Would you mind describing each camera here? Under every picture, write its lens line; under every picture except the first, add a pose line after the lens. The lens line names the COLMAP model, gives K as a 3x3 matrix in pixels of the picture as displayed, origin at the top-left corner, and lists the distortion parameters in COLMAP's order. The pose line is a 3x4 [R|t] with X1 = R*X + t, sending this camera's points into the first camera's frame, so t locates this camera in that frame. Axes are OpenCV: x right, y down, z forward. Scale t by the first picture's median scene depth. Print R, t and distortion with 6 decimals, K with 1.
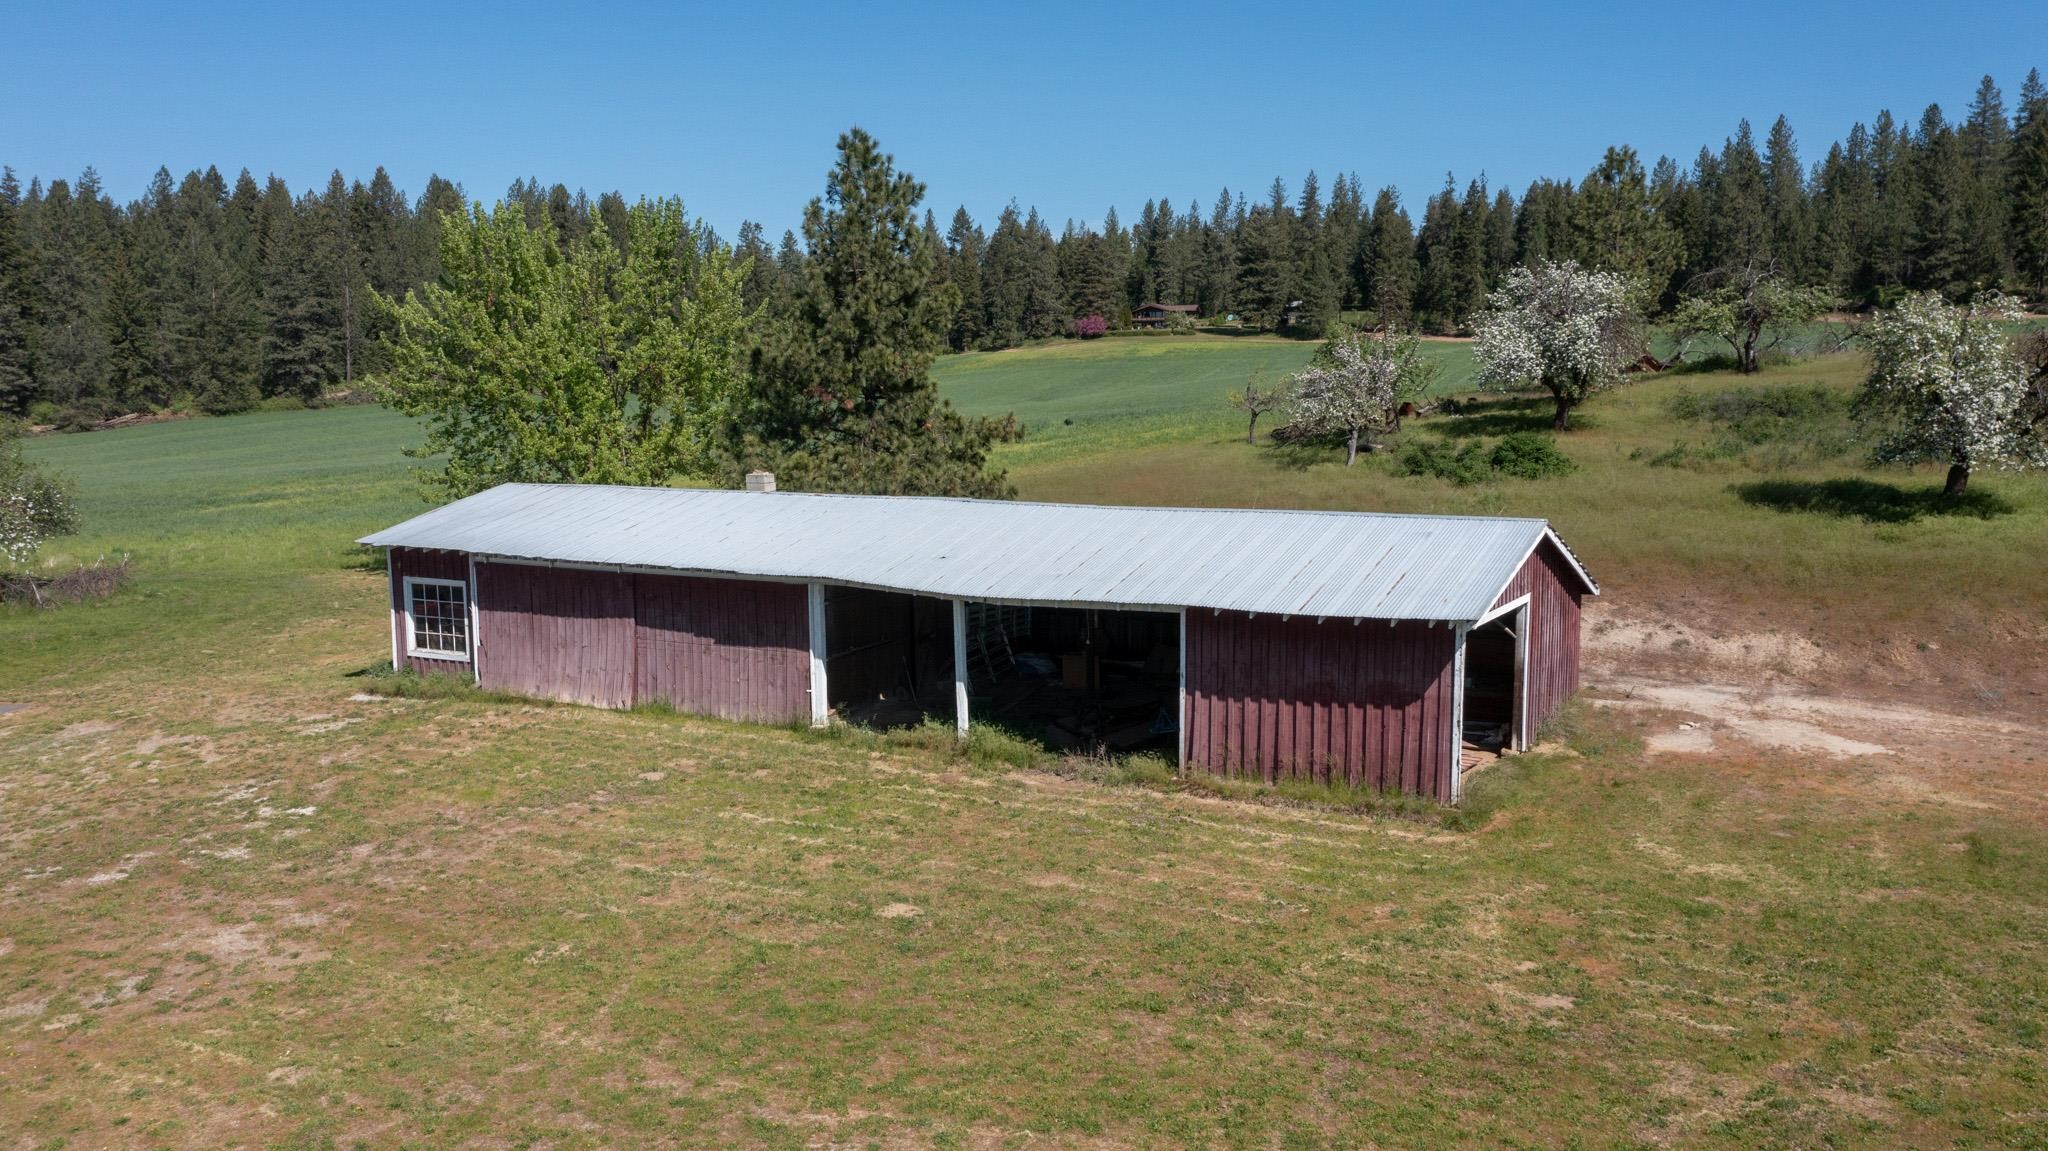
lens RADIAL K [[1647.4, 0, 1024.5], [0, 1647.4, 574.0], [0, 0, 1]] dist [-0.030863, -0.001454]
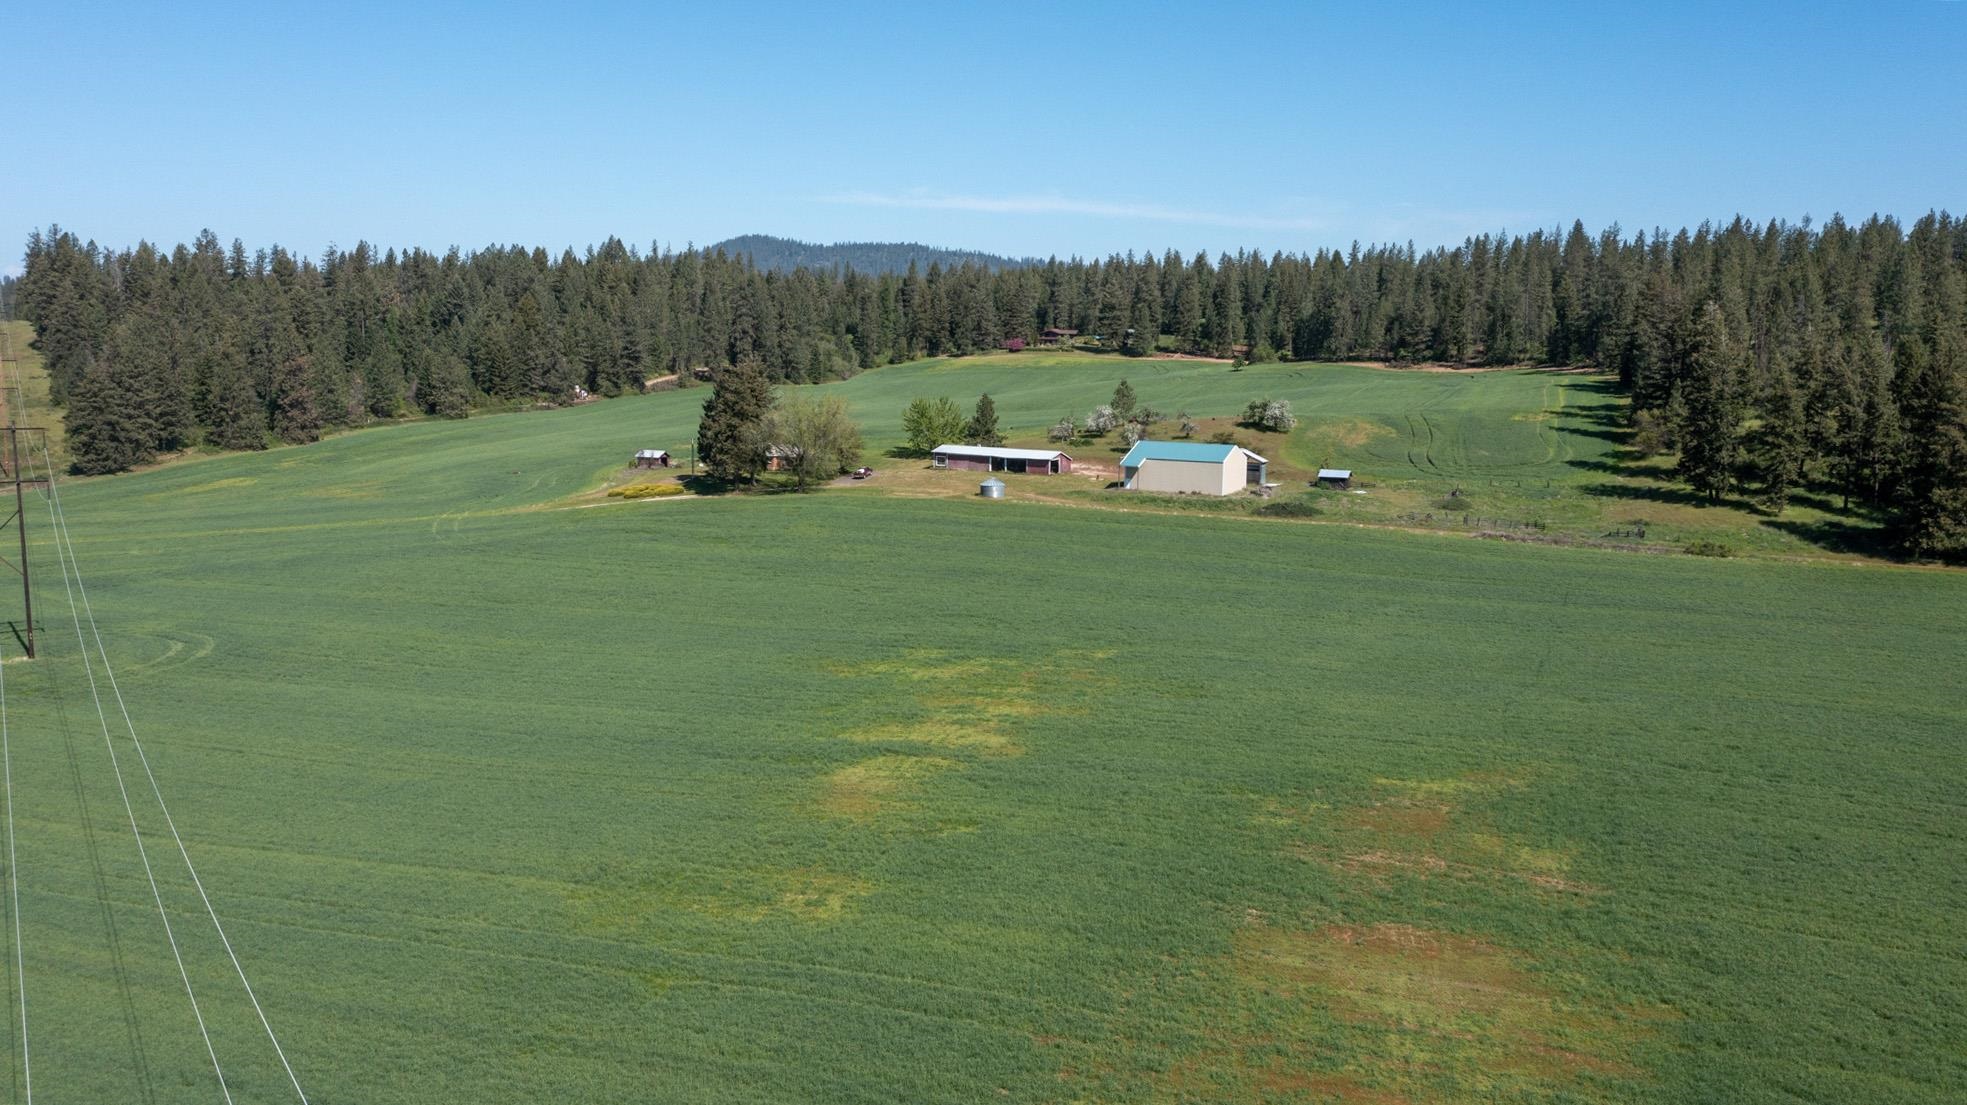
lens RADIAL K [[1582.2, 0, 980.5], [0, 1582.2, 555.6], [0, 0, 1]] dist [-0.030863, -0.001454]
pose [[0.999519, 0.018741, 0.024708, -0.033891], [-0.019427, 0.999424, 0.027827, 0.027712], [-0.024172, -0.028294, 0.999307, -0.702745]]
